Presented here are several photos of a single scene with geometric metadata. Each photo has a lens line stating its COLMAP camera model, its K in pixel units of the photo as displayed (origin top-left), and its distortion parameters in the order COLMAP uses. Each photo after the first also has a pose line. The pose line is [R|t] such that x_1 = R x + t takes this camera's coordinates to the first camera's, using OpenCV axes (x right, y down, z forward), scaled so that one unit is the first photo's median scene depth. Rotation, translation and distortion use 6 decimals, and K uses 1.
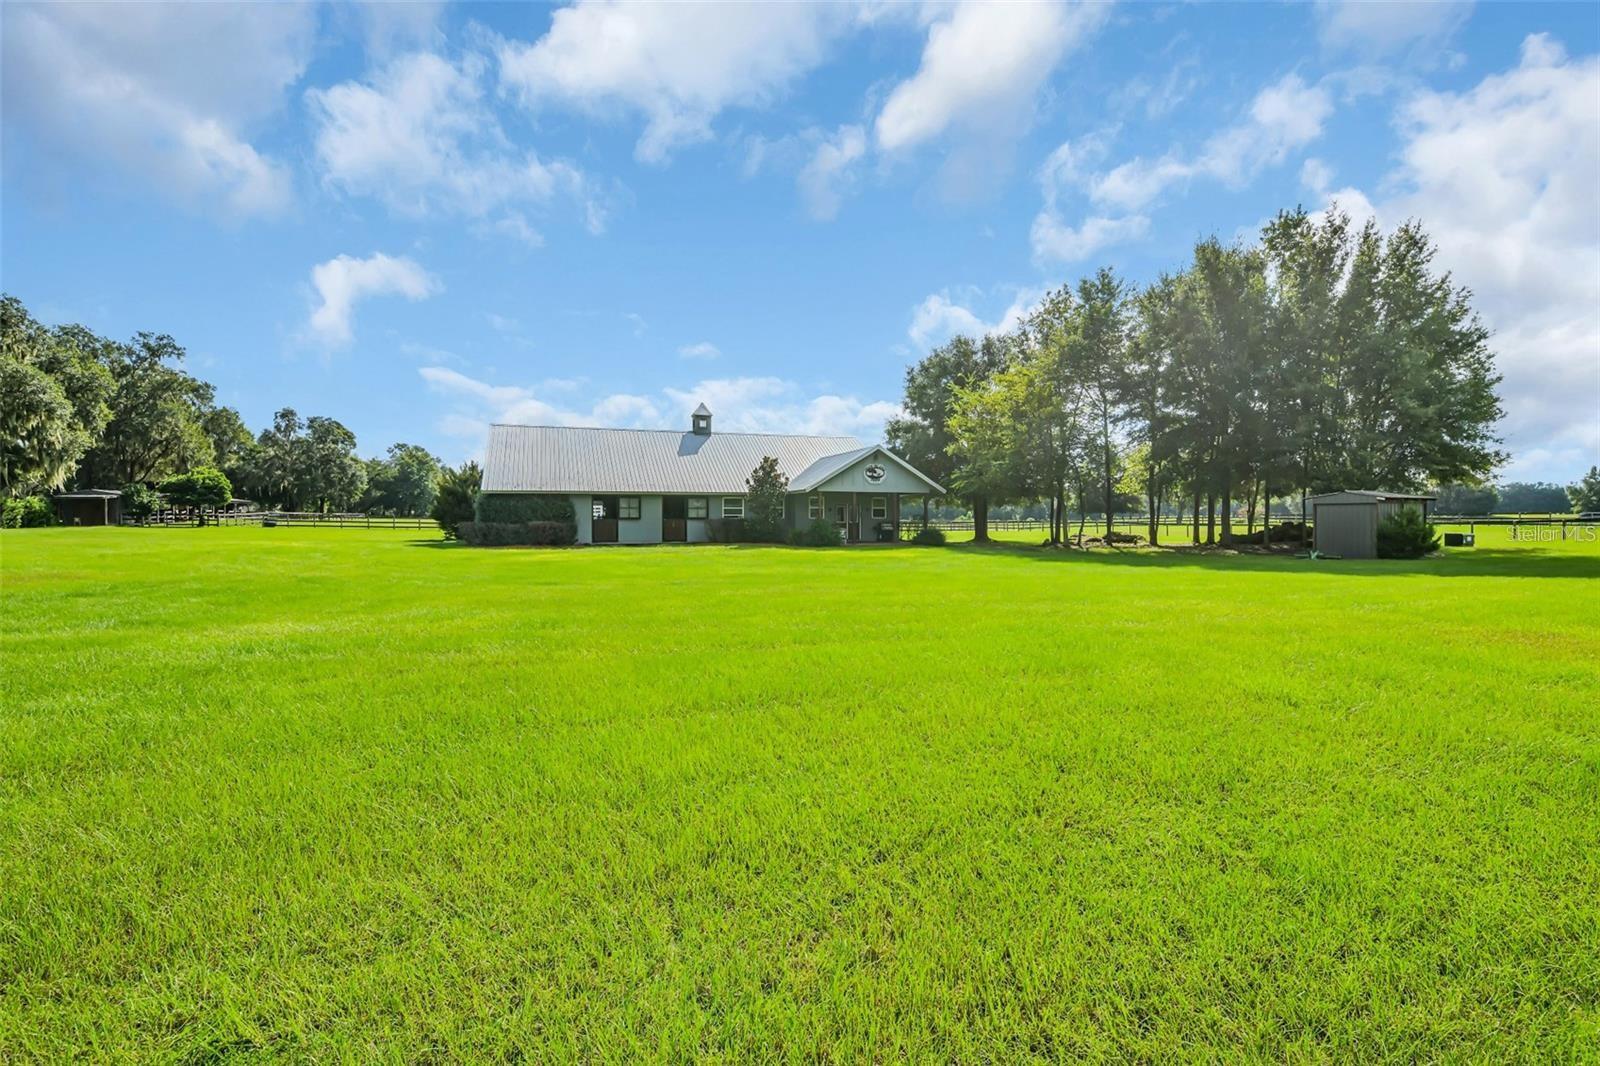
lens RADIAL K [[755.3, 0, 801.5], [0, 755.3, 526.2], [0, 0, 1]] dist [0.000970, -0.009877]
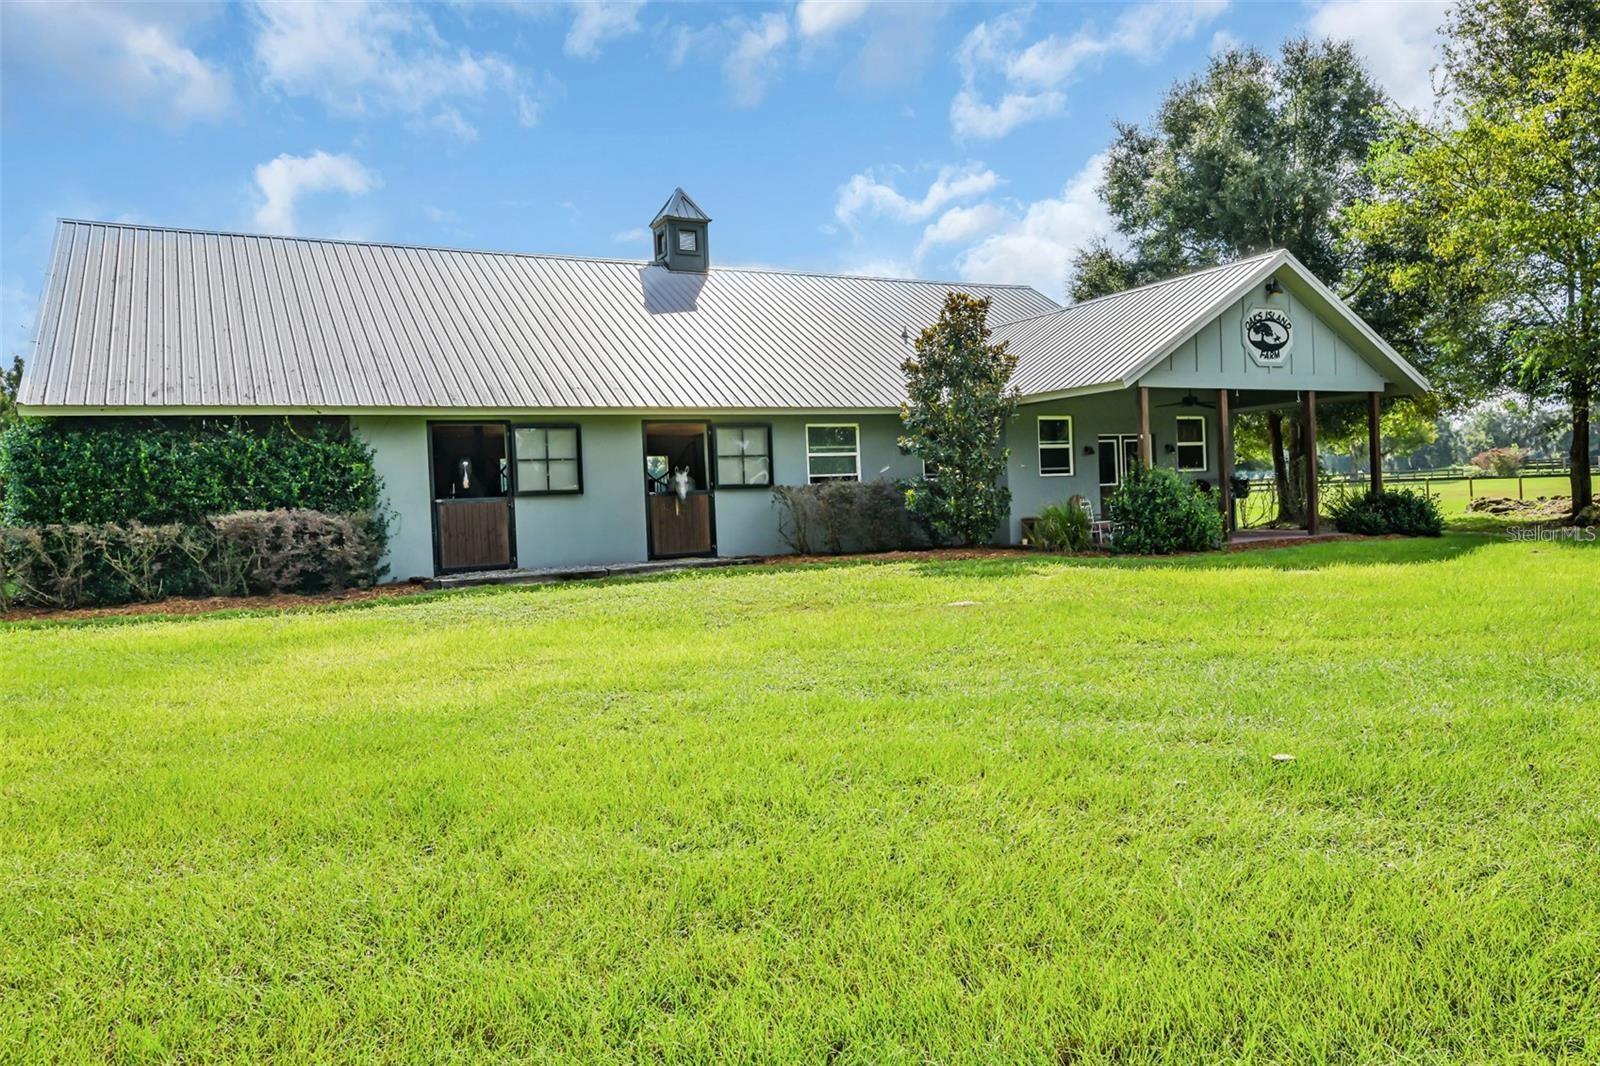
lens RADIAL K [[1094.2, 0, 800.0], [0, 1094.2, 533.0], [0, 0, 1]] dist [0.009646, 0.002980]
pose [[0.987440, -0.044239, 0.151677, -0.137377], [0.041764, 0.998938, 0.019467, 0.001448], [-0.152377, -0.012888, 0.988238, 0.372392]]
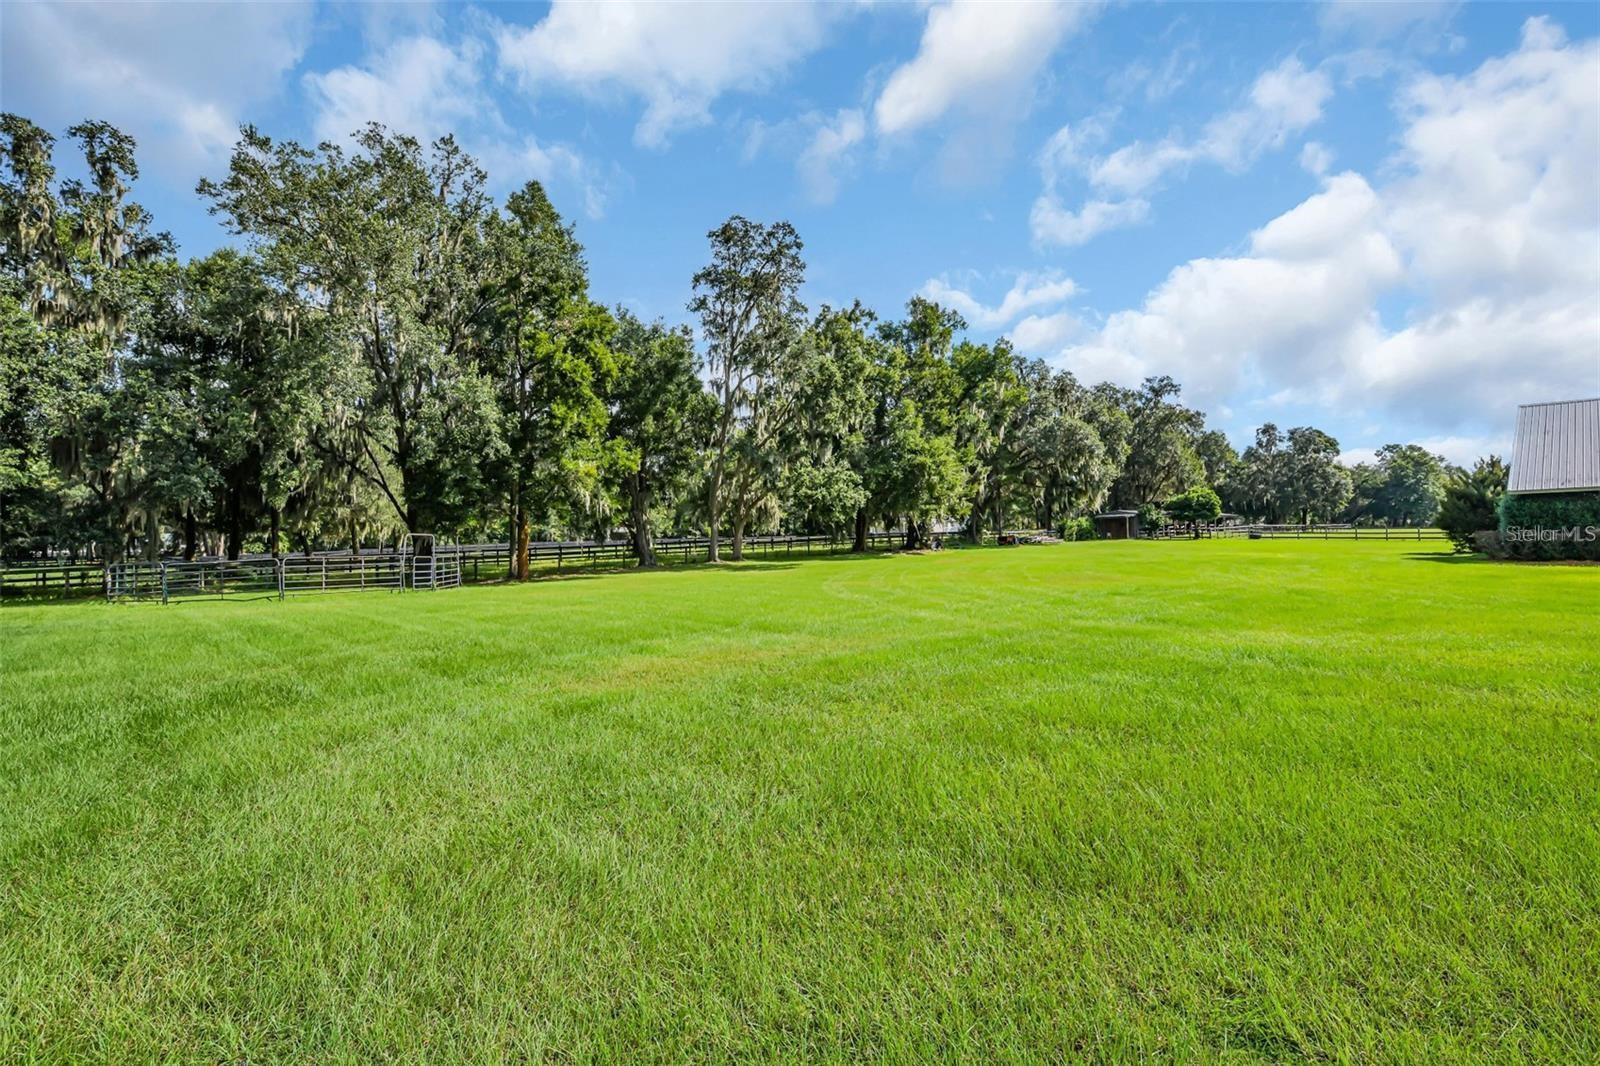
lens RADIAL K [[755.3, 0, 801.5], [0, 755.3, 526.2], [0, 0, 1]] dist [0.000970, -0.009877]
pose [[0.408632, -0.022987, -0.912410, -0.007930], [0.008732, 0.999735, -0.021277, 0.000021], [0.912657, 0.000727, 0.408725, -0.003690]]
